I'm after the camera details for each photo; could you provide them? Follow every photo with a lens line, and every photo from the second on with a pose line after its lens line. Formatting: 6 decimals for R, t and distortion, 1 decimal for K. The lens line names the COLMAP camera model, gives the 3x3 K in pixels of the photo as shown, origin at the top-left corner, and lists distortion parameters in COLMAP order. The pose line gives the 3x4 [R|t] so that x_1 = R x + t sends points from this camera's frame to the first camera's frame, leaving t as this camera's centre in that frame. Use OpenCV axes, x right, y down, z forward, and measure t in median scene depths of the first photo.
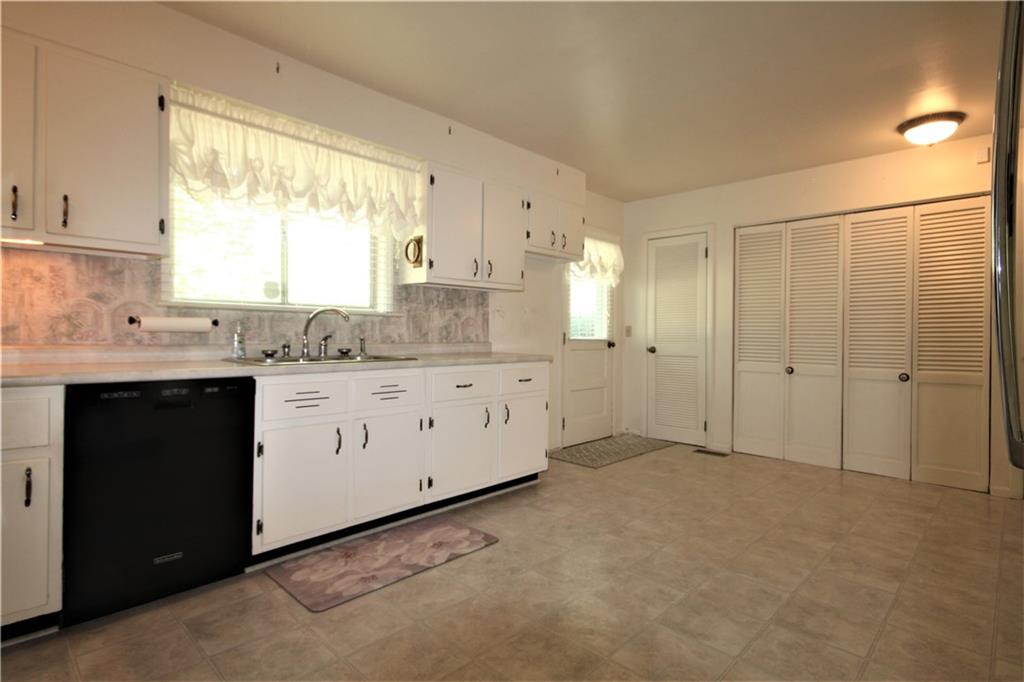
lens RADIAL K [[515.3, 0, 509.9], [0, 515.3, 340.3], [0, 0, 1]] dist [-0.000936, -0.000656]
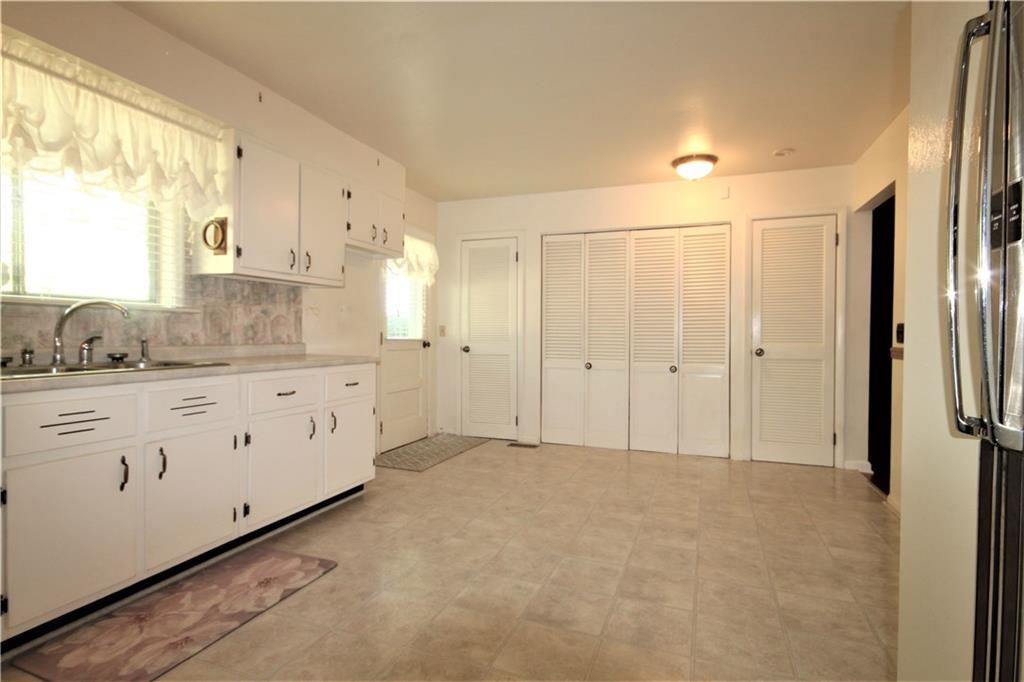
lens RADIAL K [[515.3, 0, 509.9], [0, 515.3, 340.3], [0, 0, 1]] dist [-0.000936, -0.000656]
pose [[0.918798, -0.006563, 0.394672, -0.078926], [0.006321, 0.999978, 0.001913, -0.001023], [-0.394676, 0.000737, 0.918820, 0.047596]]
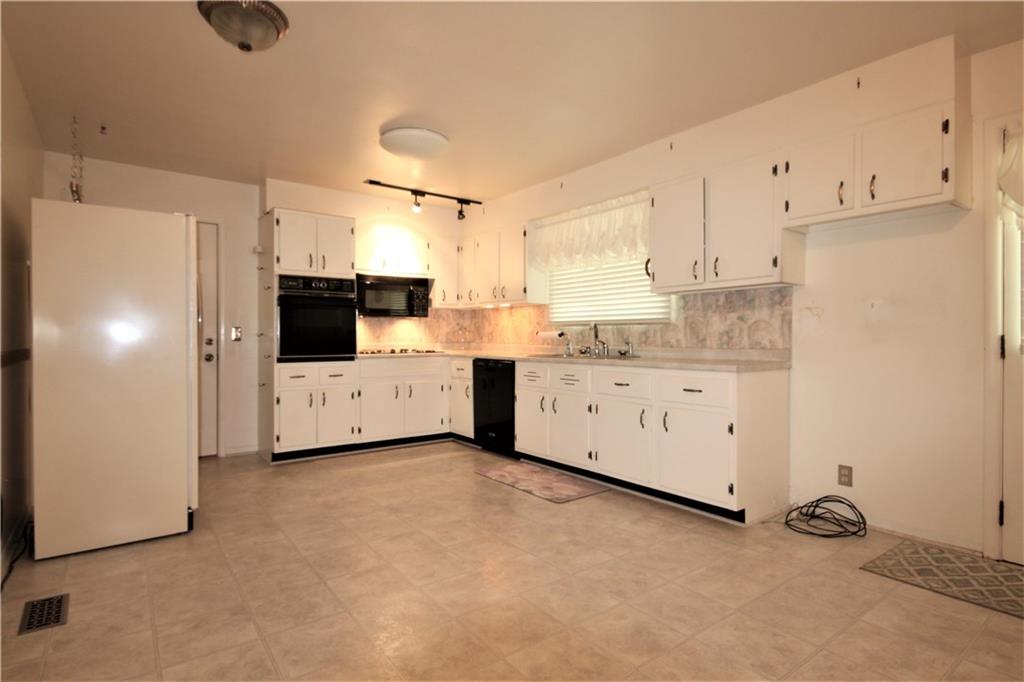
lens RADIAL K [[531.2, 0, 518.0], [0, 531.2, 341.9], [0, 0, 1]] dist [-0.000098, 0.001418]
pose [[-0.152187, -0.003091, -0.988347, 1.034798], [-0.015697, 0.999877, -0.000710, -0.001100], [0.988227, 0.015406, -0.152217, 0.890379]]
